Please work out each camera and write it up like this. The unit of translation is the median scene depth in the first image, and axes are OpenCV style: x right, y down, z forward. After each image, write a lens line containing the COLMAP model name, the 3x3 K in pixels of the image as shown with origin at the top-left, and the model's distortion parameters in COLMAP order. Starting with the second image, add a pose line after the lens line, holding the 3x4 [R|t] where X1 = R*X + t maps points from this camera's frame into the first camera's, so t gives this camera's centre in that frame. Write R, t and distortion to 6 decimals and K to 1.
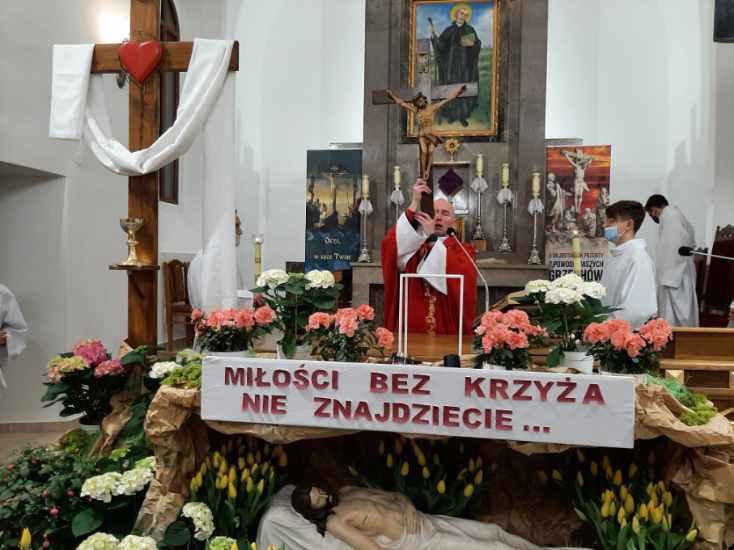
lens RADIAL K [[565.2, 0, 367.0], [0, 565.2, 275.0], [0, 0, 1]] dist [0.096046, -0.194010]
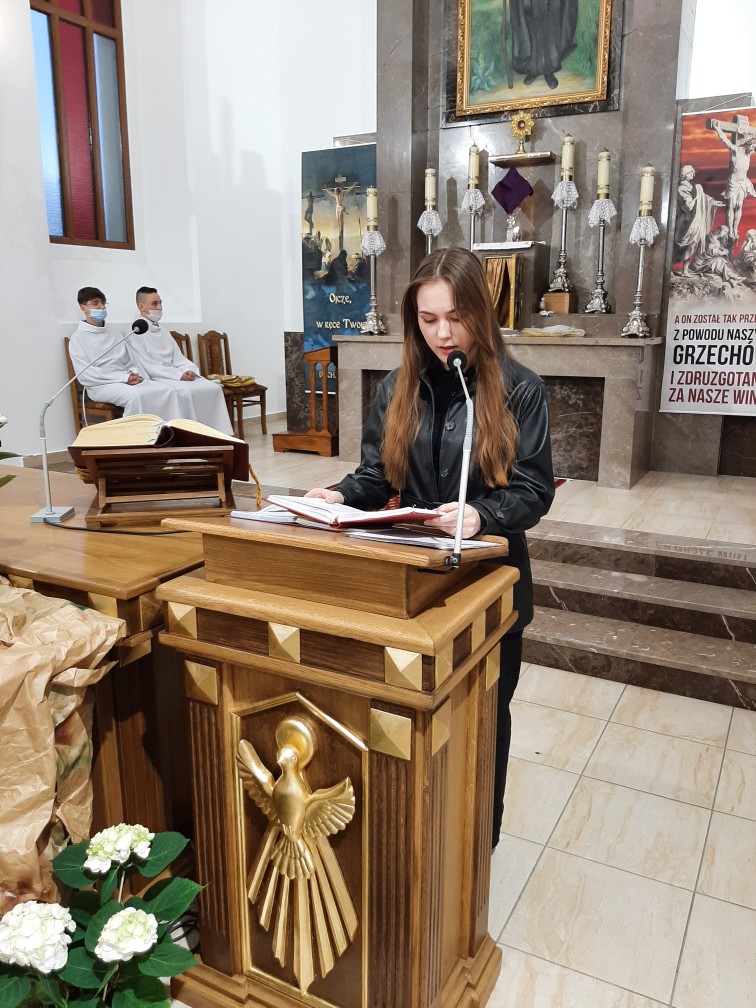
lens RADIAL K [[783.0, 0, 386.8], [0, 783.0, 500.1], [0, 0, 1]] dist [0.051656, -0.125158]
pose [[0.947019, 0.061102, -0.315313, 0.306849], [0.005871, 0.978280, 0.207205, -0.022050], [0.321125, -0.198078, 0.926091, 0.145601]]
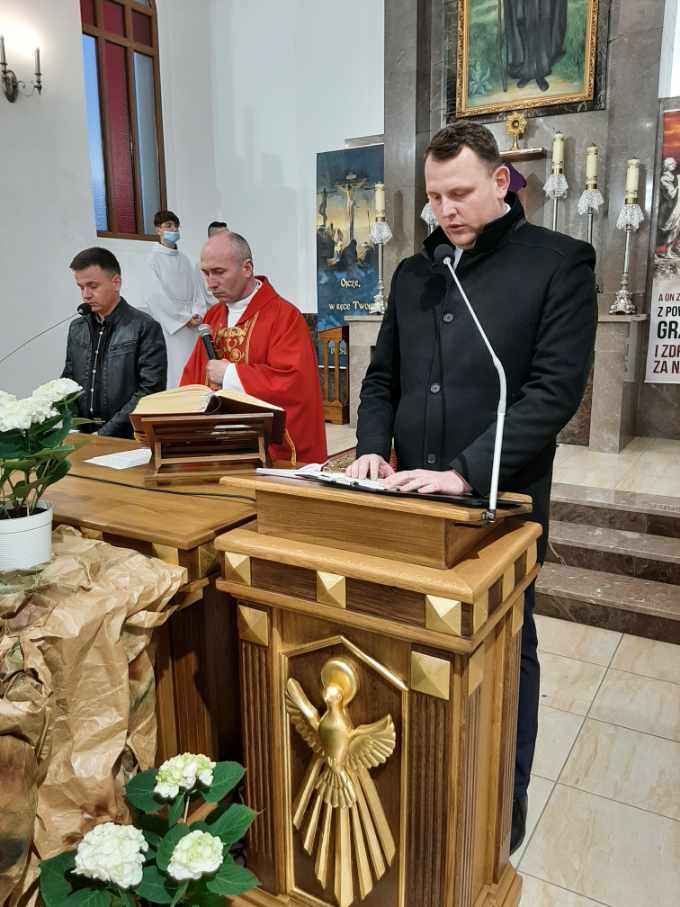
lens RADIAL K [[703.4, 0, 346.4], [0, 703.4, 449.5], [0, 0, 1]] dist [0.068477, -0.147132]
pose [[0.929555, 0.054895, -0.364575, 0.294414], [0.015276, 0.982269, 0.186852, -0.020988], [0.368368, -0.179258, 0.912235, 0.142524]]
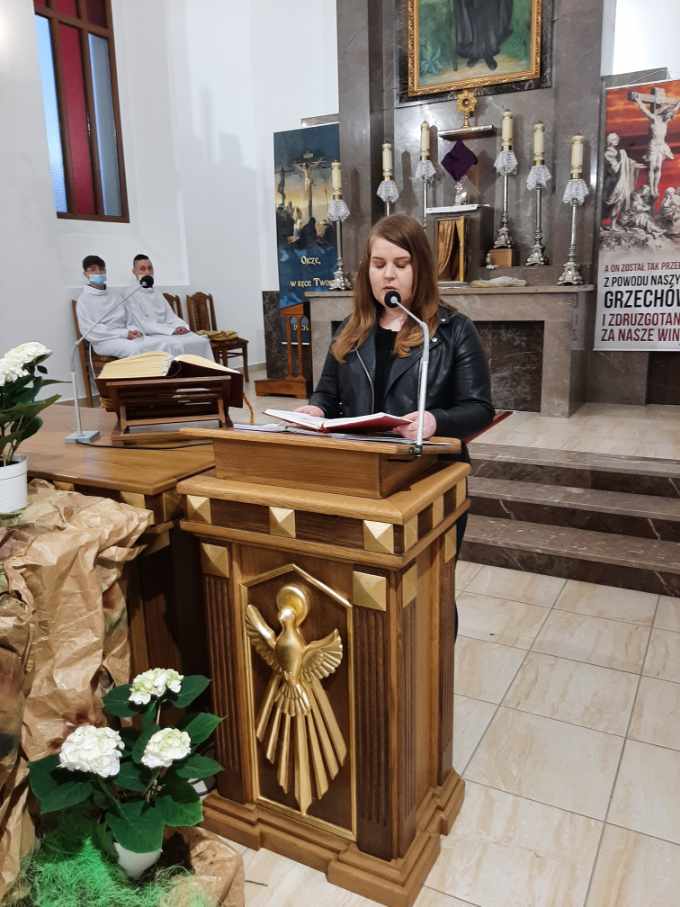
lens RADIAL K [[704.6, 0, 347.9], [0, 704.6, 450.0], [0, 0, 1]] dist [0.051656, -0.125158]
pose [[0.945208, 0.037556, -0.324301, 0.313264], [0.034119, 0.976558, 0.212534, -0.013905], [0.324680, -0.211954, 0.921769, 0.118360]]
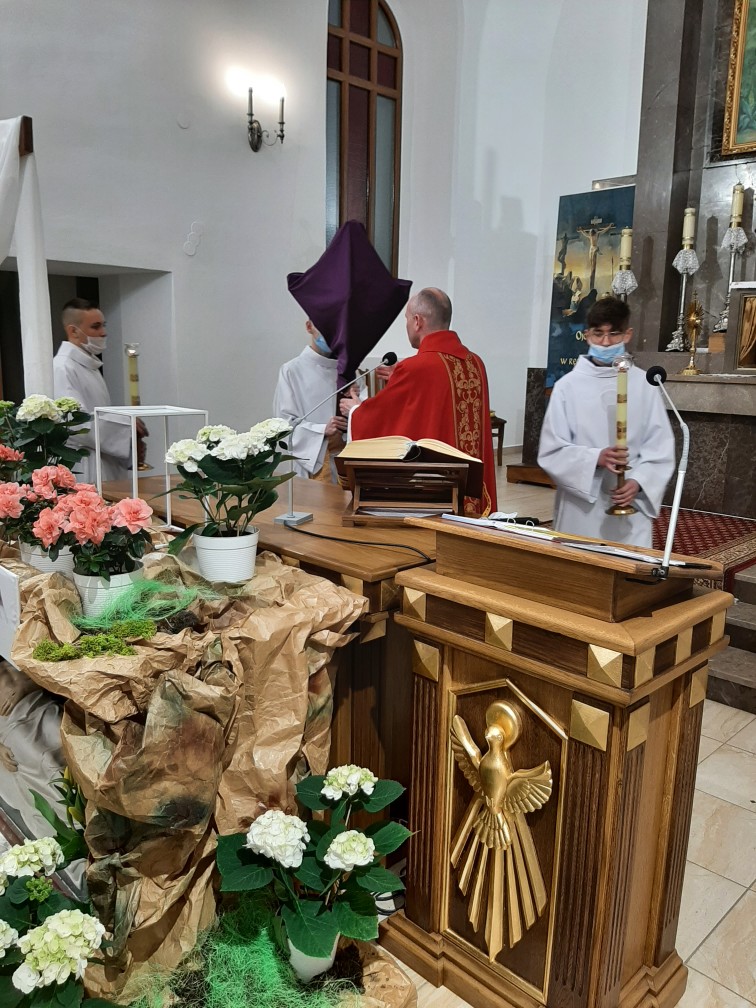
lens RADIAL K [[781.8, 0, 385.1], [0, 781.8, 499.6], [0, 0, 1]] dist [0.068477, -0.147132]
pose [[0.805198, 0.111721, -0.582387, 0.324496], [-0.018409, 0.986329, 0.163759, -0.019794], [0.592720, -0.121137, 0.796246, 0.115986]]
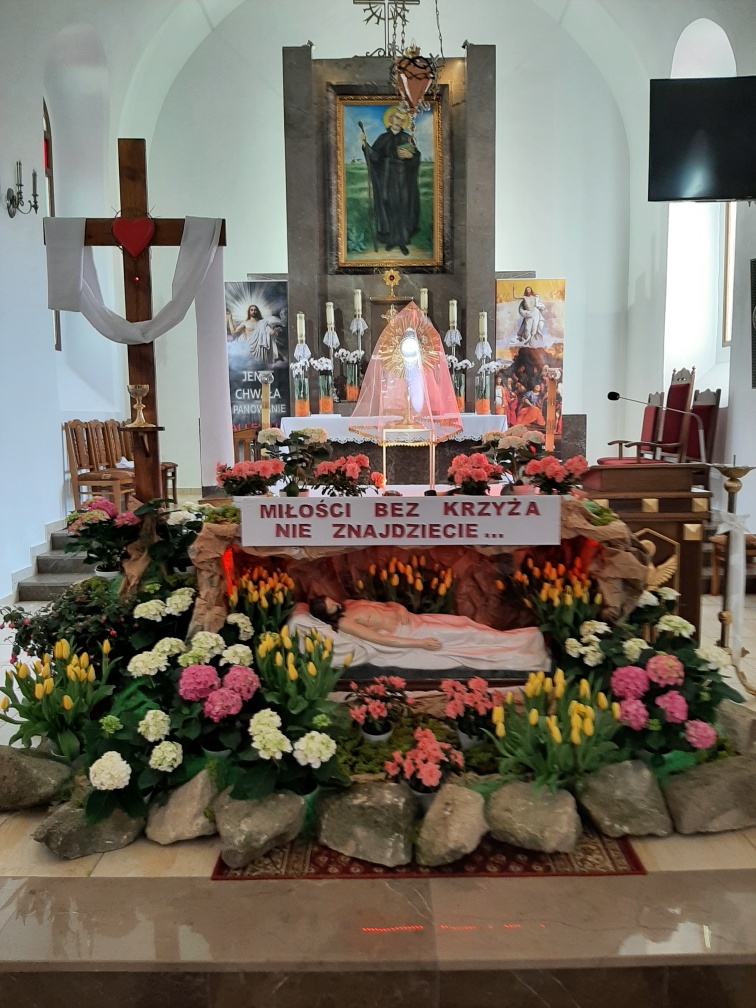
lens RADIAL K [[788.0, 0, 389.3], [0, 788.0, 491.1], [0, 0, 1]] dist [0.076396, -0.170779]
pose [[0.985739, -0.041249, 0.163147, -0.064608], [0.028817, 0.996549, 0.077850, 0.000153], [-0.165795, -0.072039, 0.983525, -0.205393]]
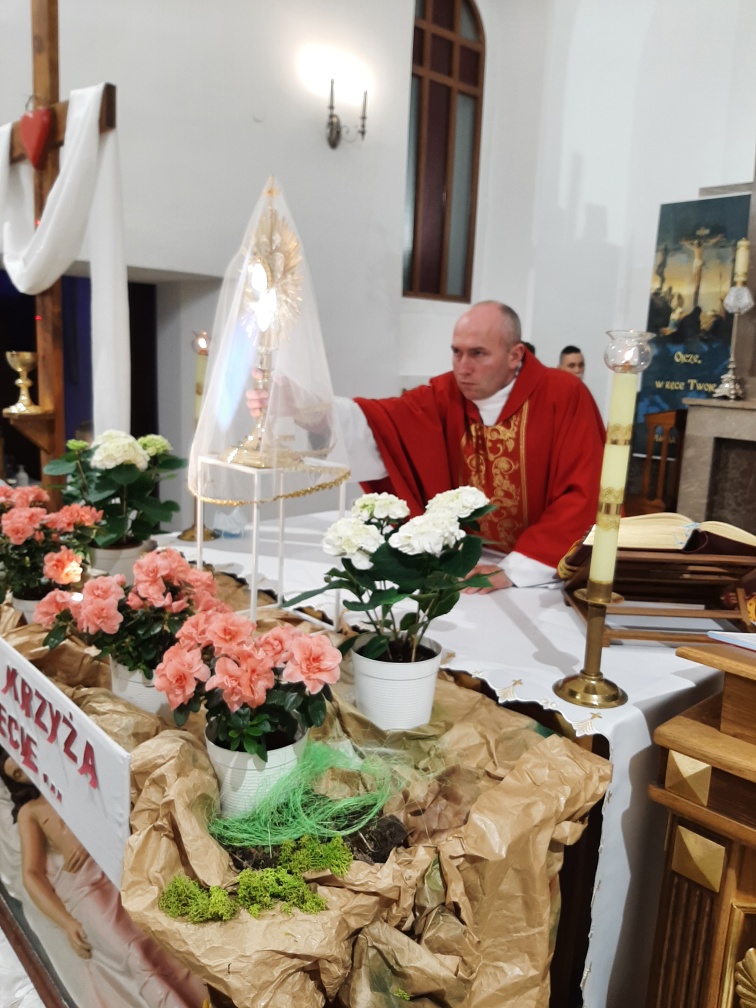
lens RADIAL K [[788.0, 0, 389.3], [0, 788.0, 491.1], [0, 0, 1]] dist [0.076396, -0.170779]
pose [[0.786614, 0.119304, -0.605810, 0.228299], [-0.040997, 0.989082, 0.141551, -0.029264], [0.616083, -0.086509, 0.782916, 0.151479]]
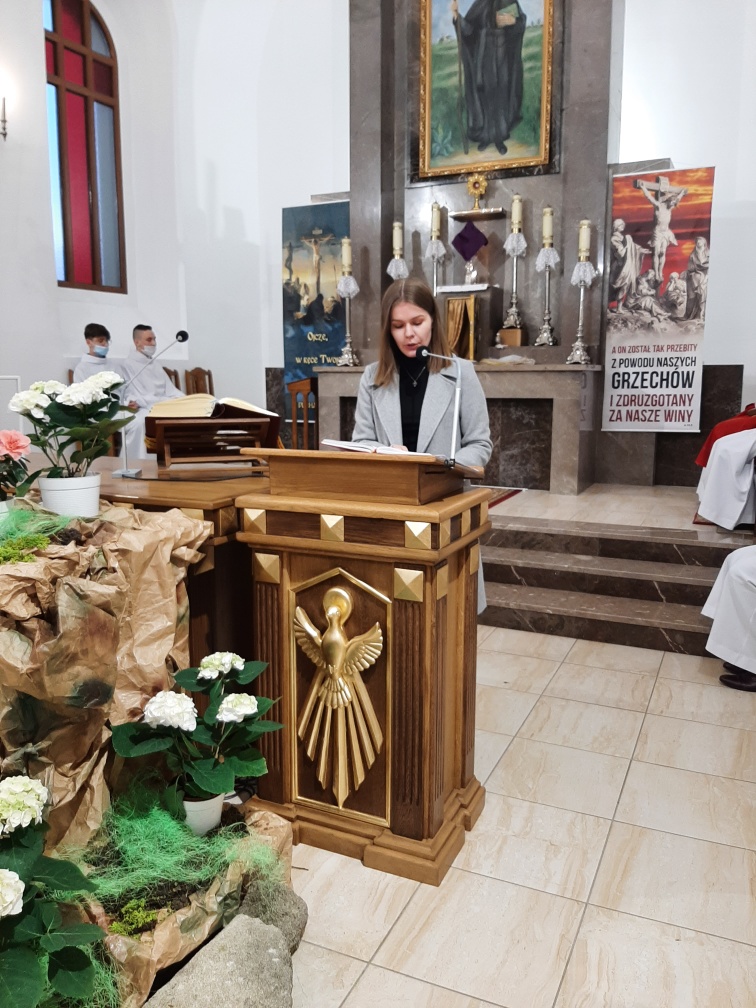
lens RADIAL K [[779.5, 0, 382.4], [0, 779.5, 502.6], [0, 0, 1]] dist [0.077203, -0.178561]
pose [[0.961915, 0.029740, -0.271726, 0.316846], [0.010110, 0.989513, 0.144092, 0.006843], [0.273161, -0.141351, 0.951527, 0.042851]]
